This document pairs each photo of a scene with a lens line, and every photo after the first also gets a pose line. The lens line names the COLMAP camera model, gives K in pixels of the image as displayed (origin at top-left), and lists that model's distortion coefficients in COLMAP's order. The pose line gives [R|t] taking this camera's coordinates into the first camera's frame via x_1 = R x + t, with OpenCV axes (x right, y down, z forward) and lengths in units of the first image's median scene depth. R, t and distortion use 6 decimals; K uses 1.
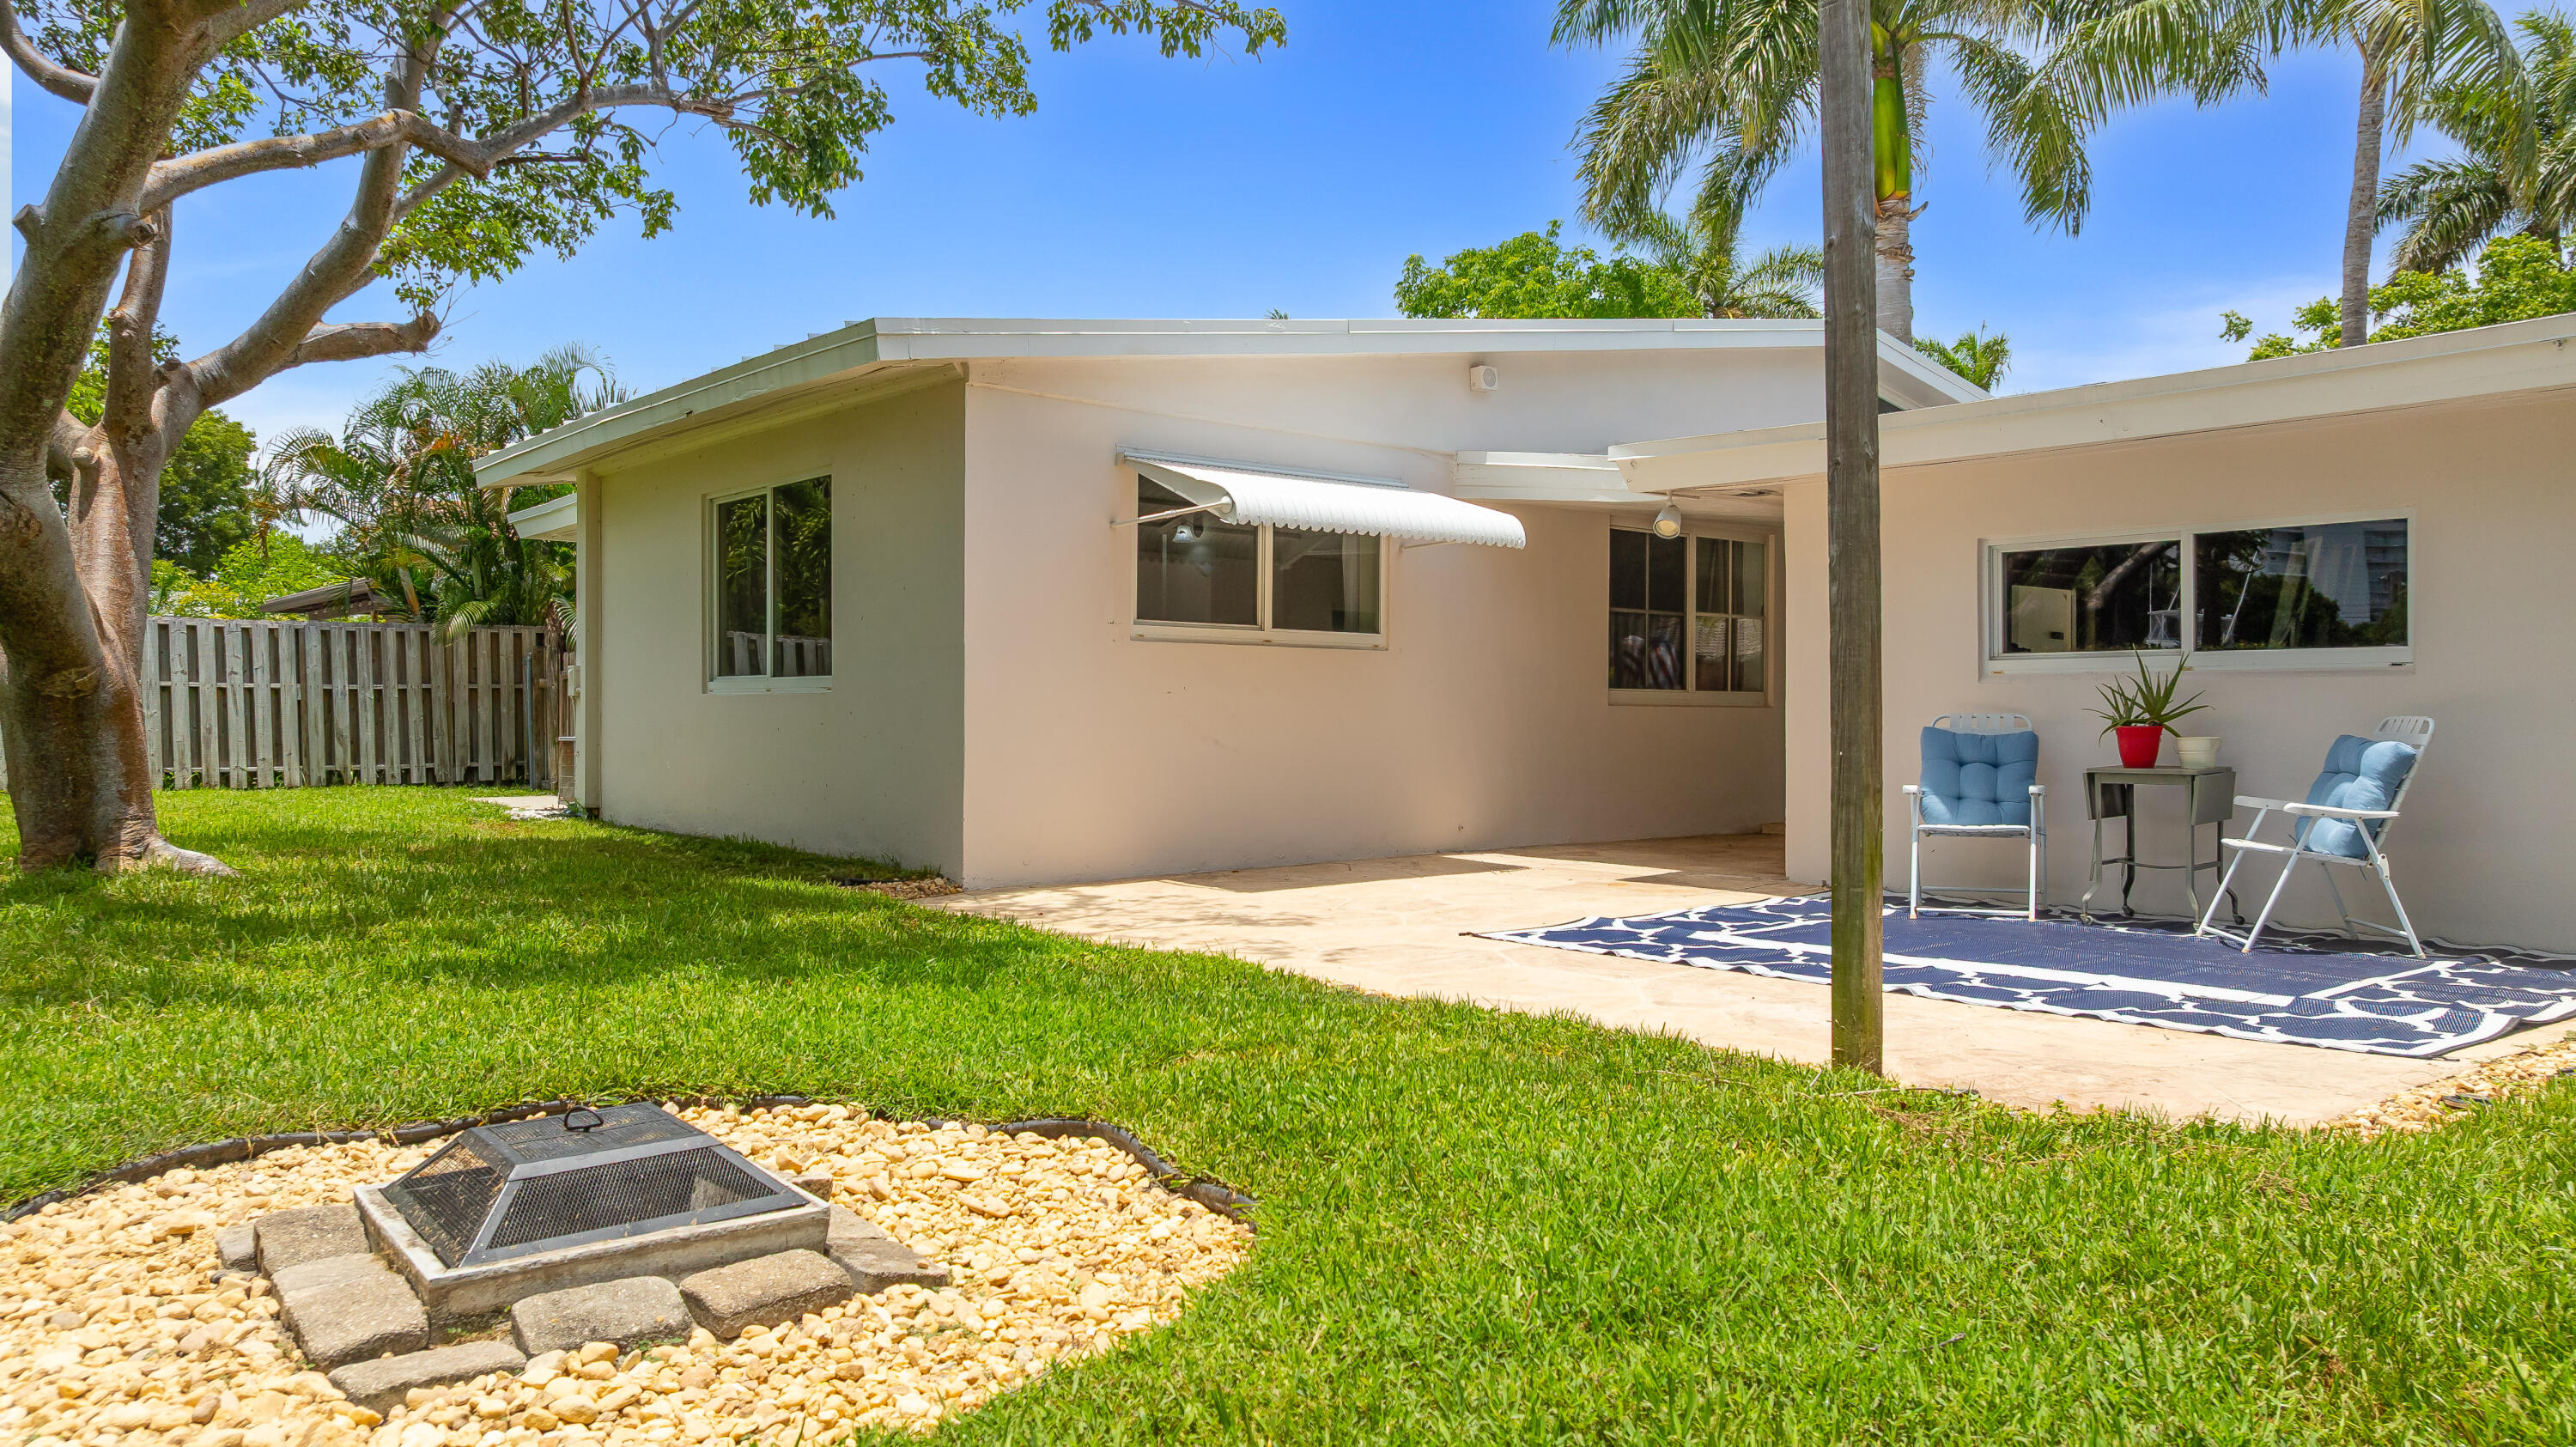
lens RADIAL K [[1792.3, 0, 1288.0], [0, 1792.3, 723.5], [0, 0, 1]] dist [-0.045331, 0.040627]
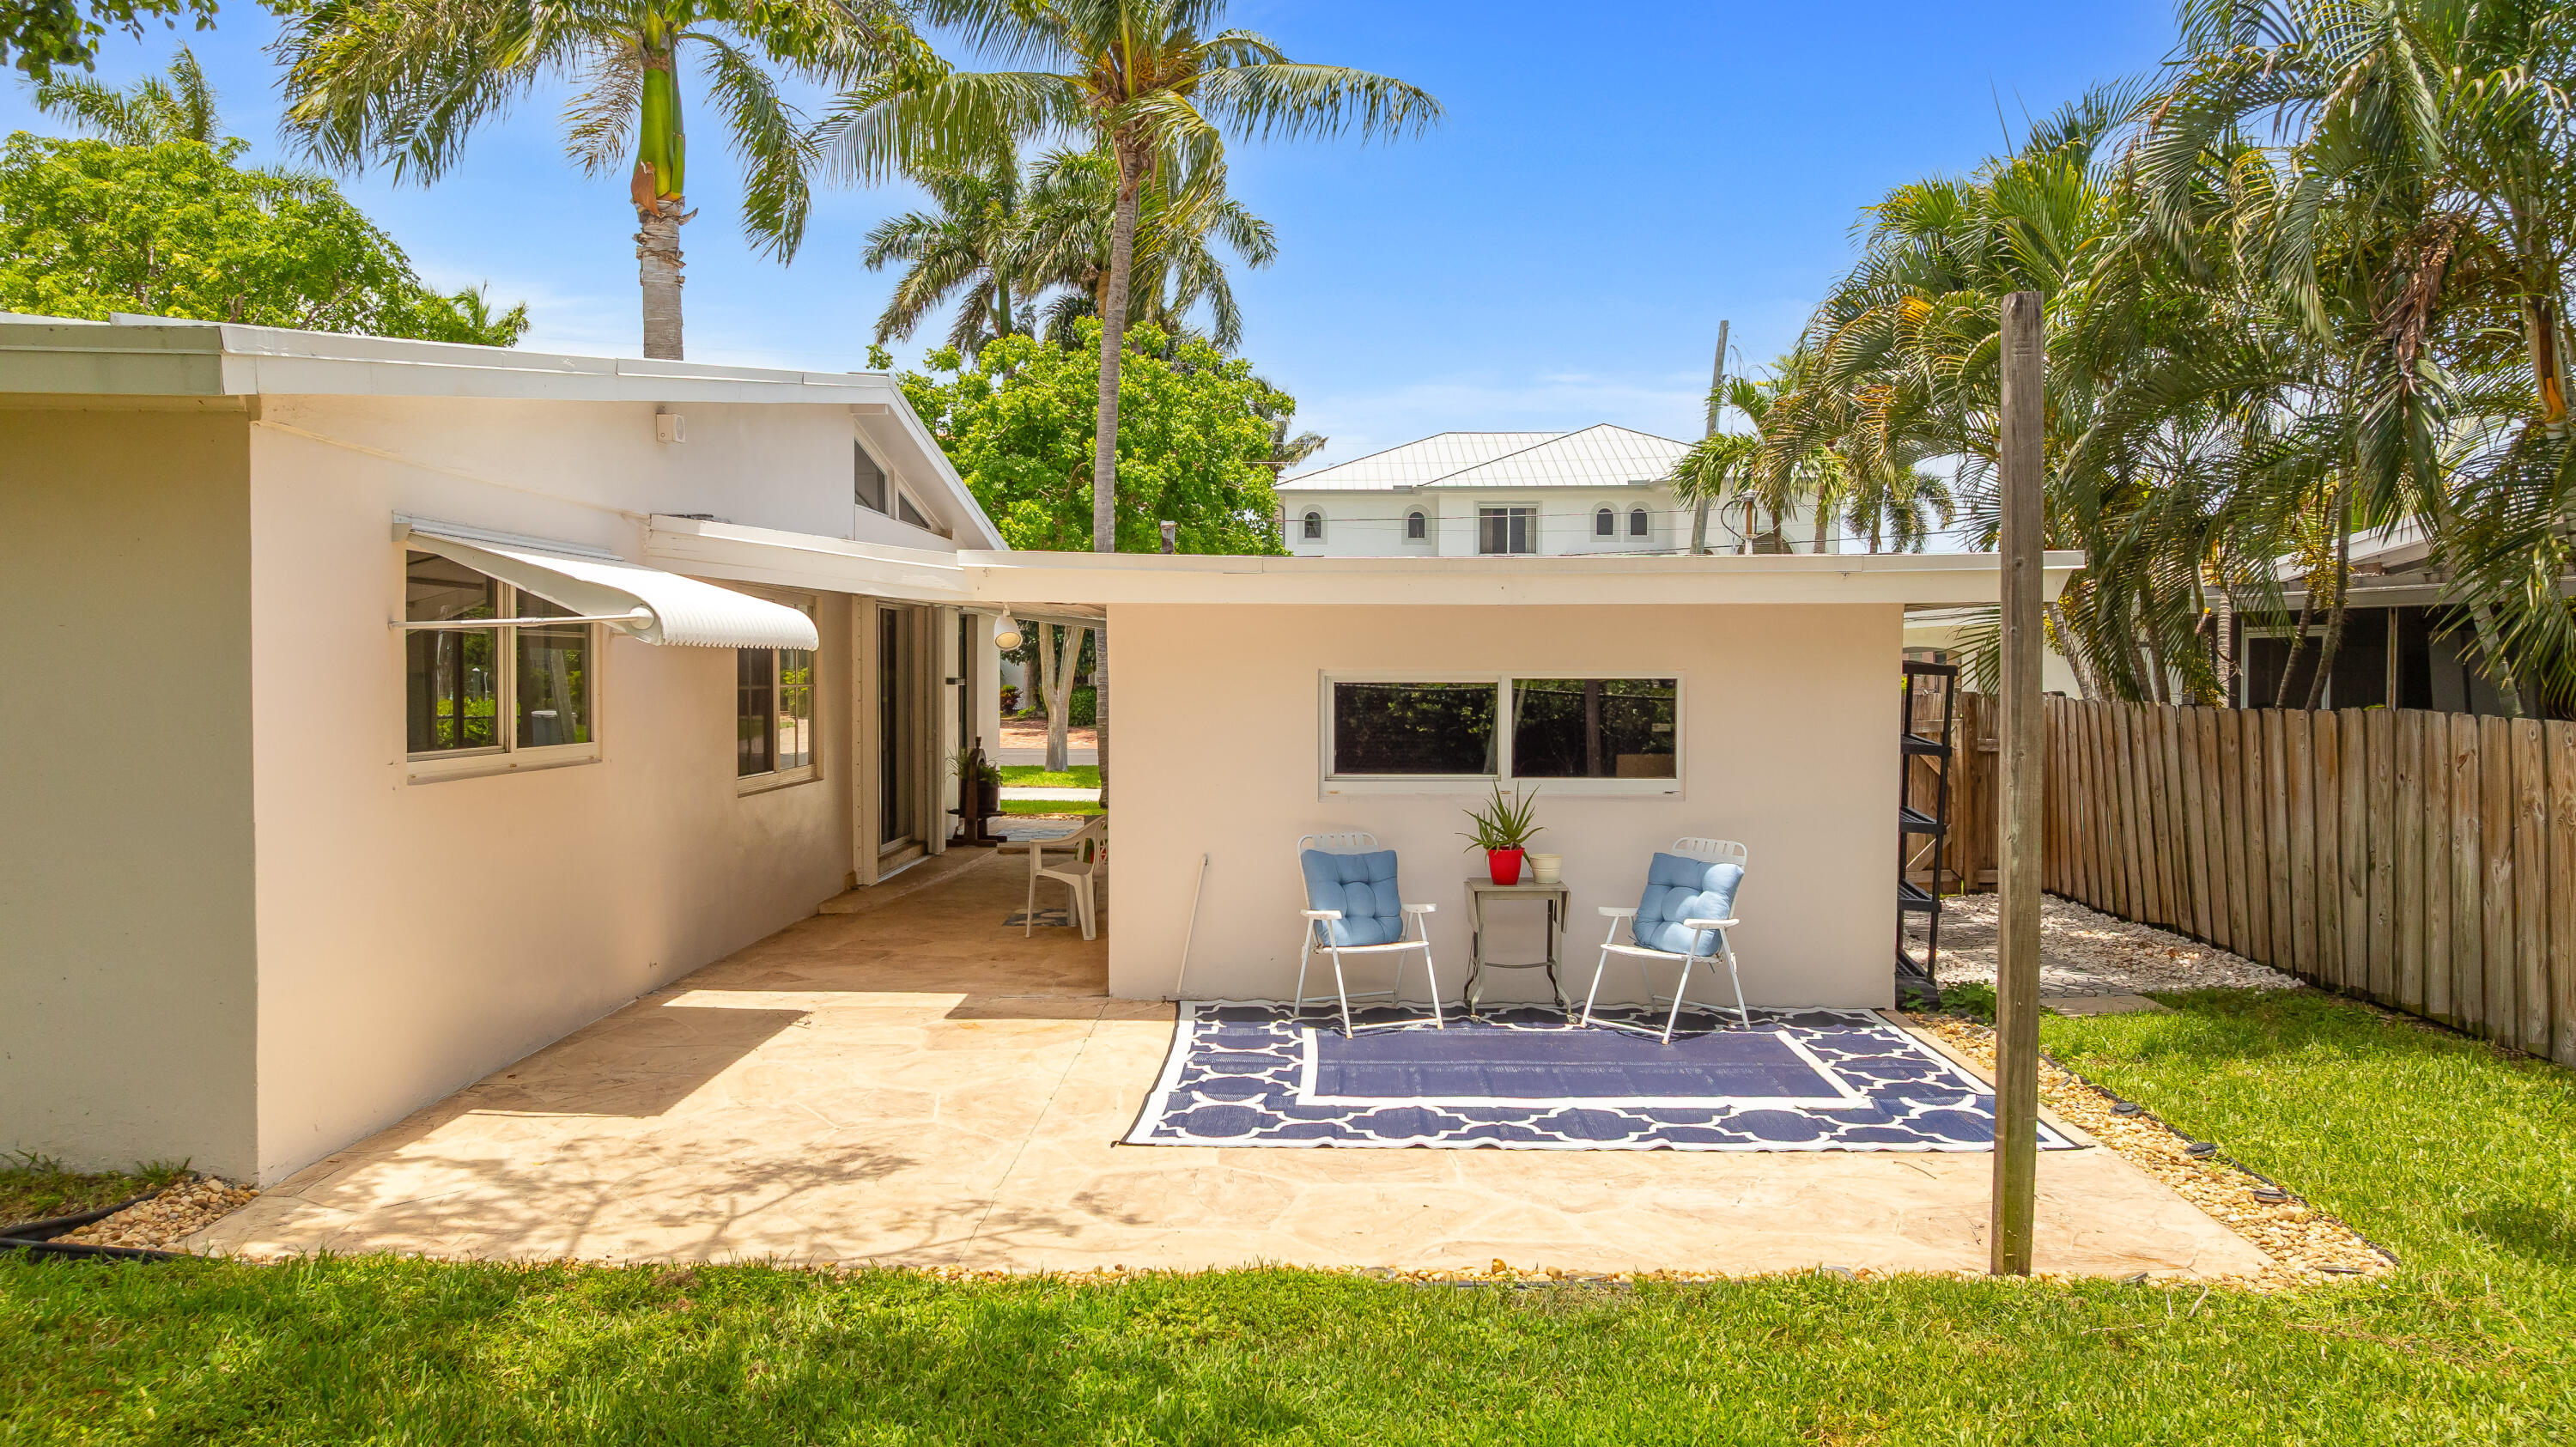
lens RADIAL K [[1792.3, 0, 1288.0], [0, 1792.3, 723.5], [0, 0, 1]] dist [-0.045331, 0.040627]
pose [[0.656129, -0.023566, 0.754281, -0.389684], [0.003533, 0.999597, 0.028157, -0.089150], [-0.754641, -0.015810, 0.655948, 0.267033]]
